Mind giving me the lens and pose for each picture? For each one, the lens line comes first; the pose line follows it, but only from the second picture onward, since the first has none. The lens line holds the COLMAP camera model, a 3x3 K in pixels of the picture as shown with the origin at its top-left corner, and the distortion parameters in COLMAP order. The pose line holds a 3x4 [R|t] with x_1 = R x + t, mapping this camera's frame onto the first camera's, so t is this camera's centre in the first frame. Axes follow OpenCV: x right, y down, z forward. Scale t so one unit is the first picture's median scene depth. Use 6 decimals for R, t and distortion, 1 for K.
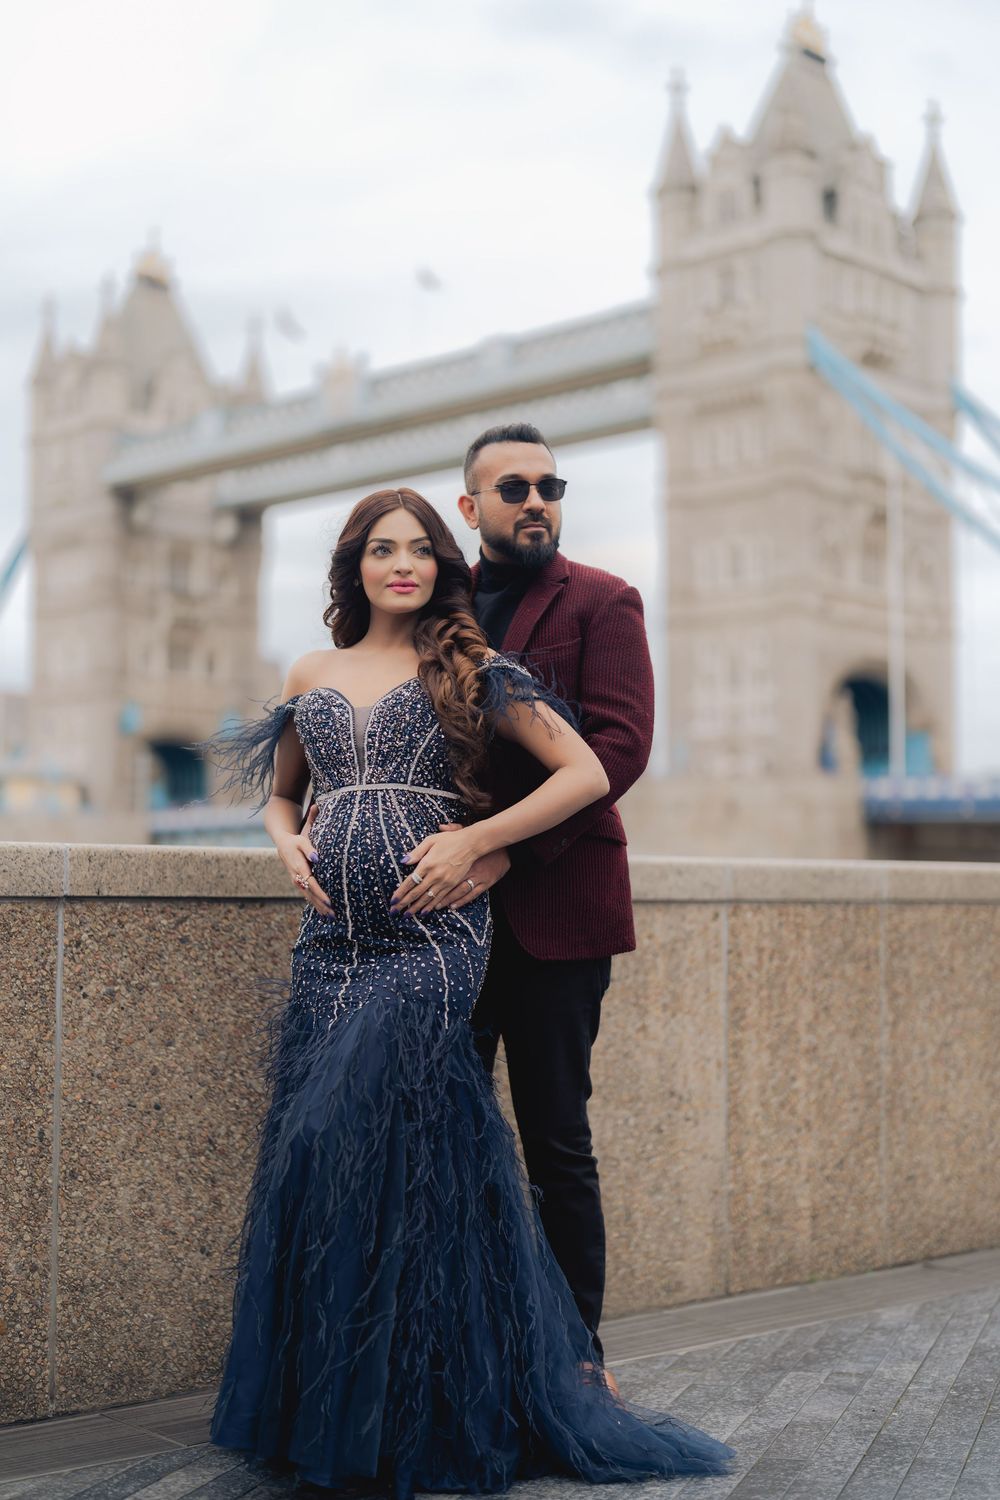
lens RADIAL K [[2093.2, 0, 500.1], [0, 2093.2, 783.3], [0, 0, 1]] dist [0.003908, 0.072746]
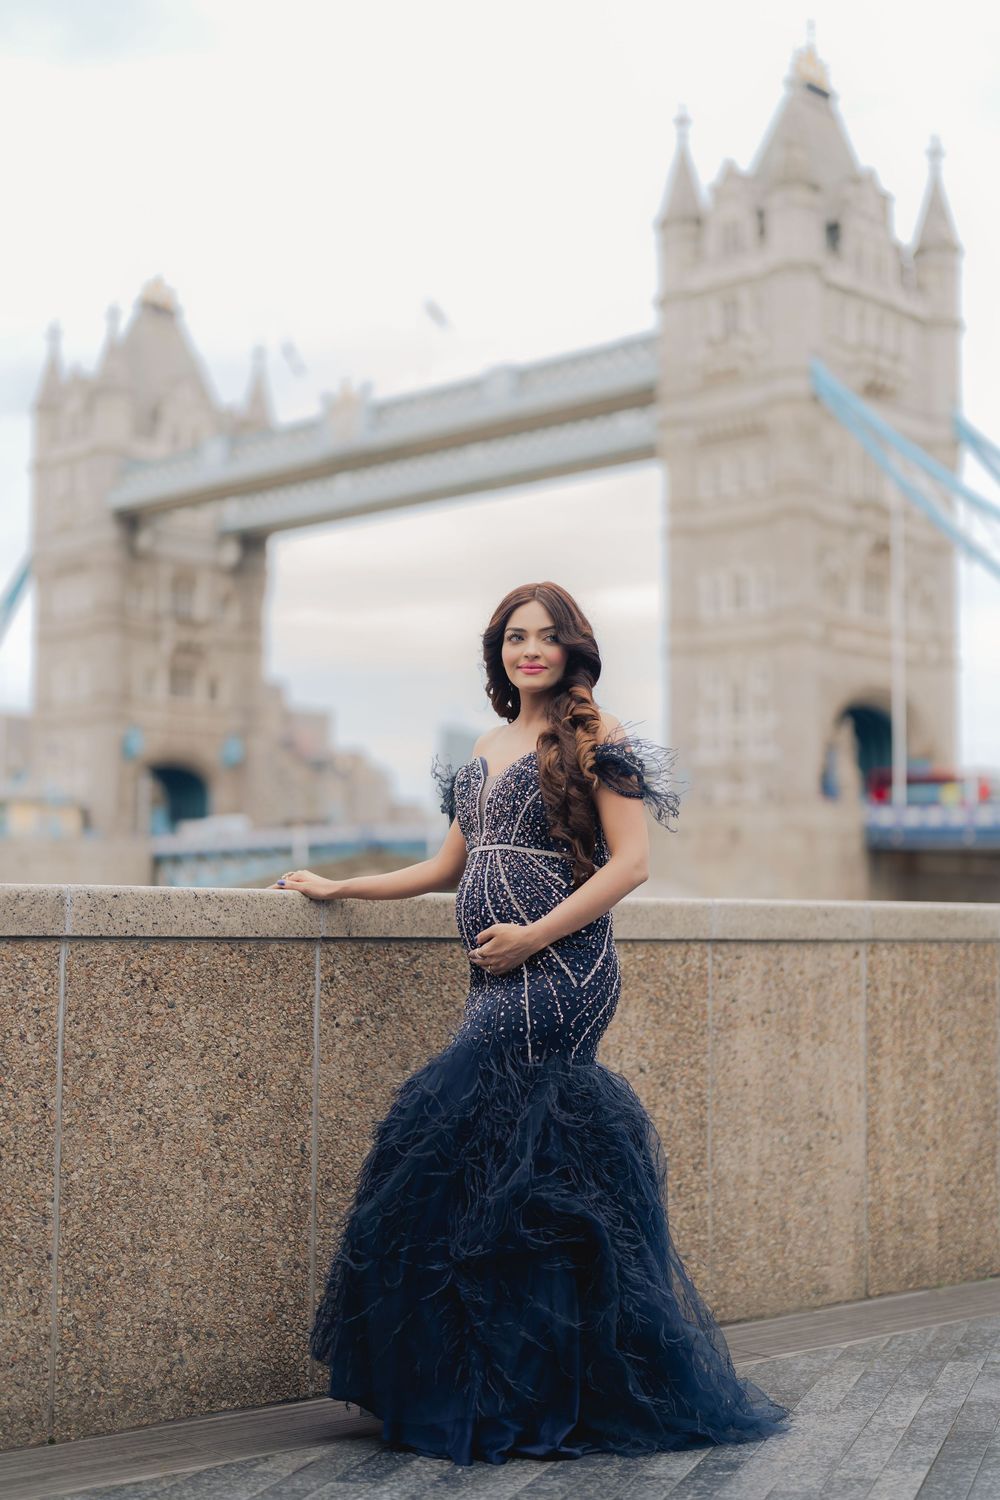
lens RADIAL K [[2093.2, 0, 500.1], [0, 2093.2, 783.3], [0, 0, 1]] dist [0.003908, 0.072746]
pose [[0.999990, 0.003955, 0.002286, -0.082636], [-0.003928, 0.999923, -0.011781, -0.012146], [-0.002332, 0.011772, 0.999928, -0.100018]]
